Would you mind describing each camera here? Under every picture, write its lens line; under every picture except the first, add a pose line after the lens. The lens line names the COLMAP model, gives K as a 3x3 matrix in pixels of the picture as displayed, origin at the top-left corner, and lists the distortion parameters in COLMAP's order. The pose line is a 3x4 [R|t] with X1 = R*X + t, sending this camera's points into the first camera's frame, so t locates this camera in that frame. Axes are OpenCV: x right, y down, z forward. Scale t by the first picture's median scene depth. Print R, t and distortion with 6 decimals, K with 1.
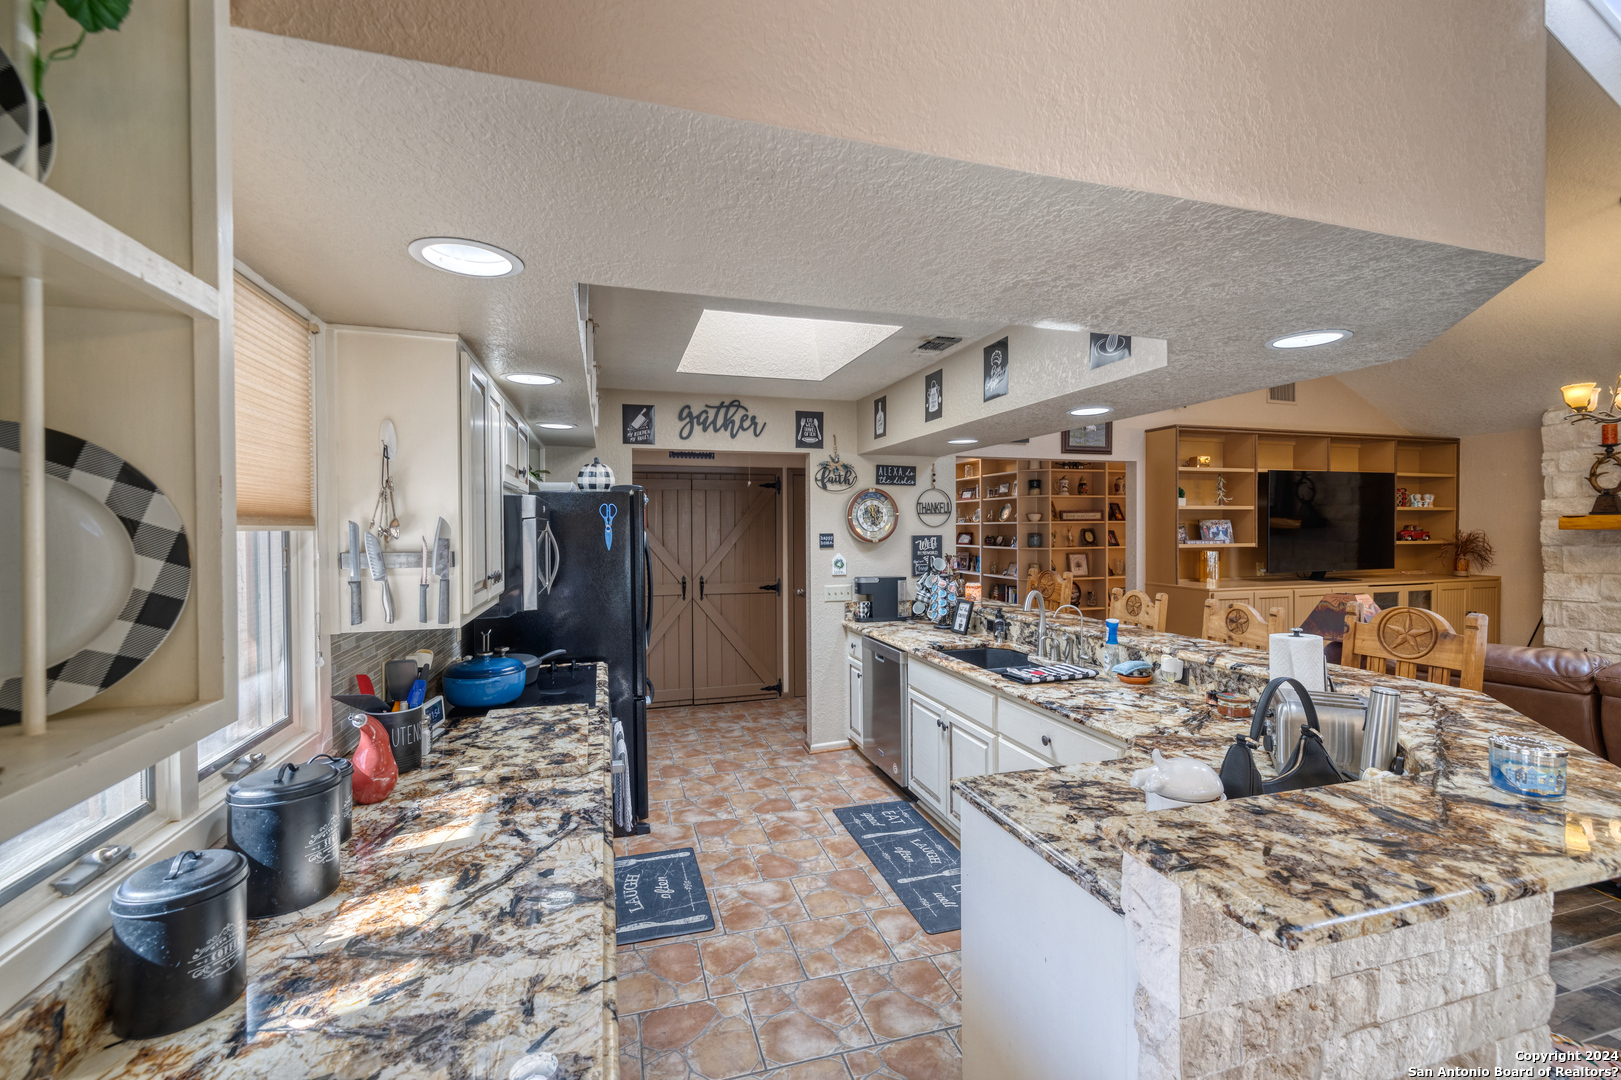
lens RADIAL K [[678.4, 0, 811.5], [0, 678.4, 536.3], [0, 0, 1]] dist [-0.000629, -0.000215]
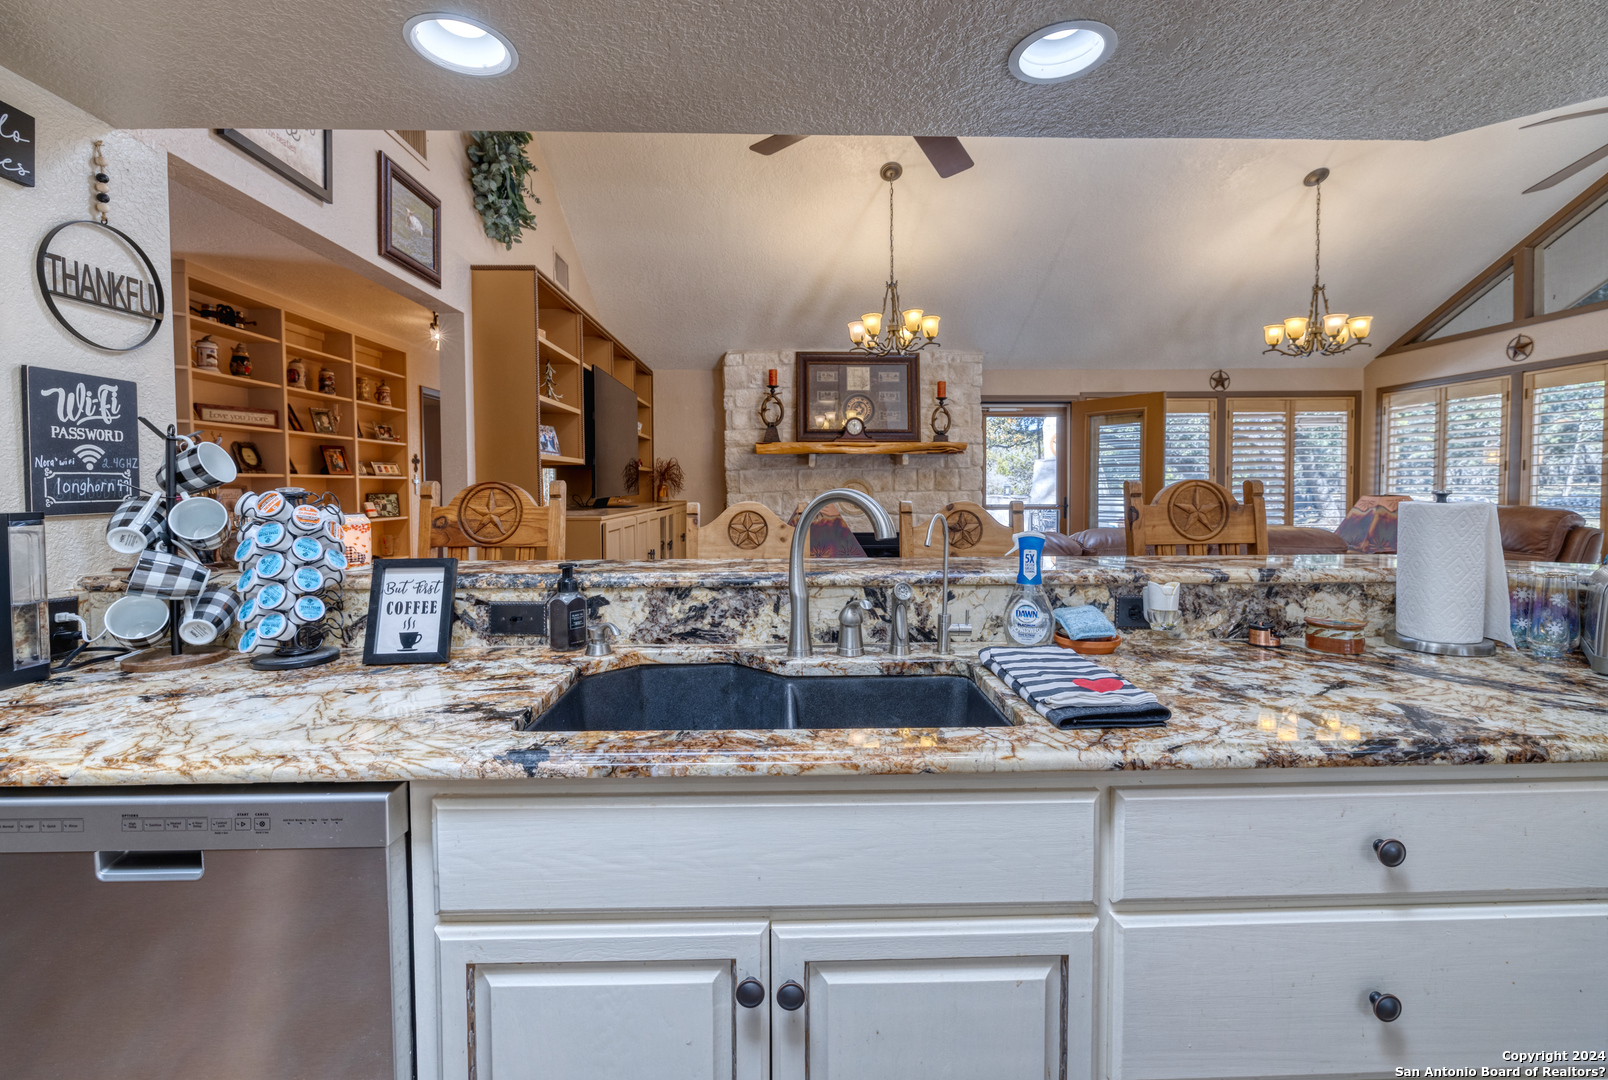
lens RADIAL K [[703.1, 0, 798.5], [0, 703.1, 507.0], [0, 0, 1]] dist [-0.001740, -0.000190]
pose [[0.260598, -0.026974, 0.965071, -0.045128], [0.017197, 0.999581, 0.023294, 0.054736], [-0.965294, 0.010526, 0.260952, 0.622576]]
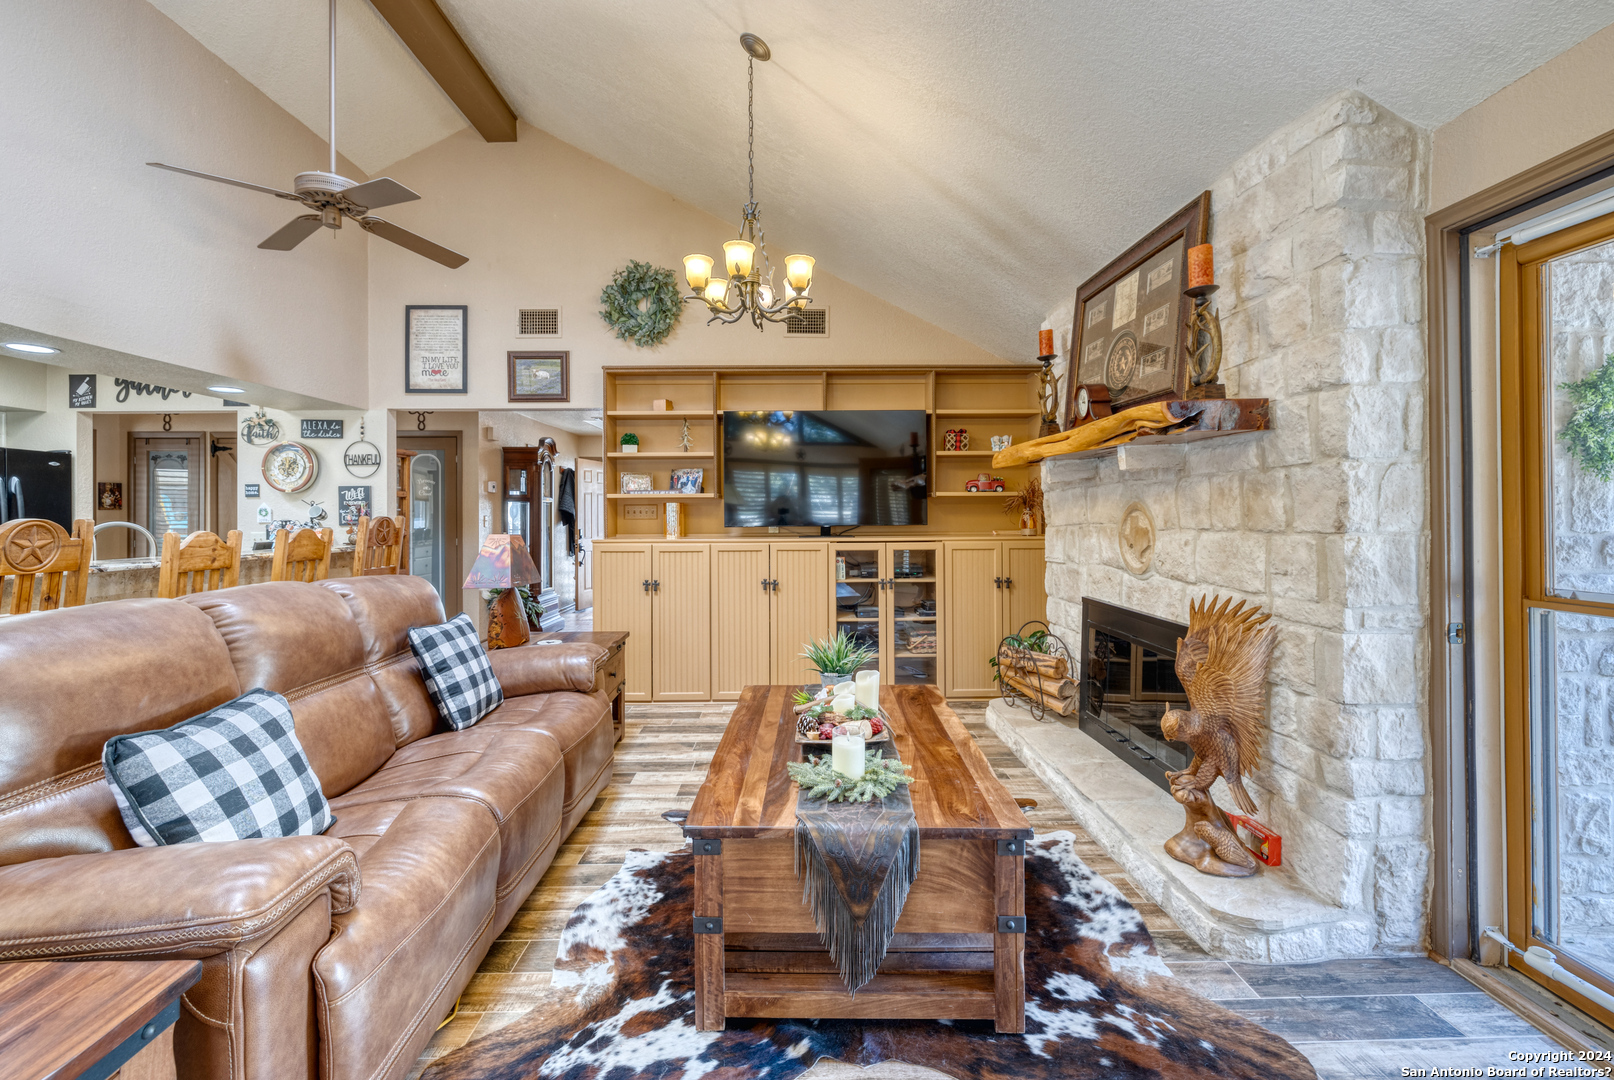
lens RADIAL K [[705.7, 0, 801.4], [0, 705.7, 506.9], [0, 0, 1]] dist [-0.001740, -0.000190]
pose [[0.960503, -0.004392, -0.278234, 1.130188], [-0.002265, 0.999719, -0.023602, 0.054746], [0.278259, 0.023300, 0.960223, 0.156494]]
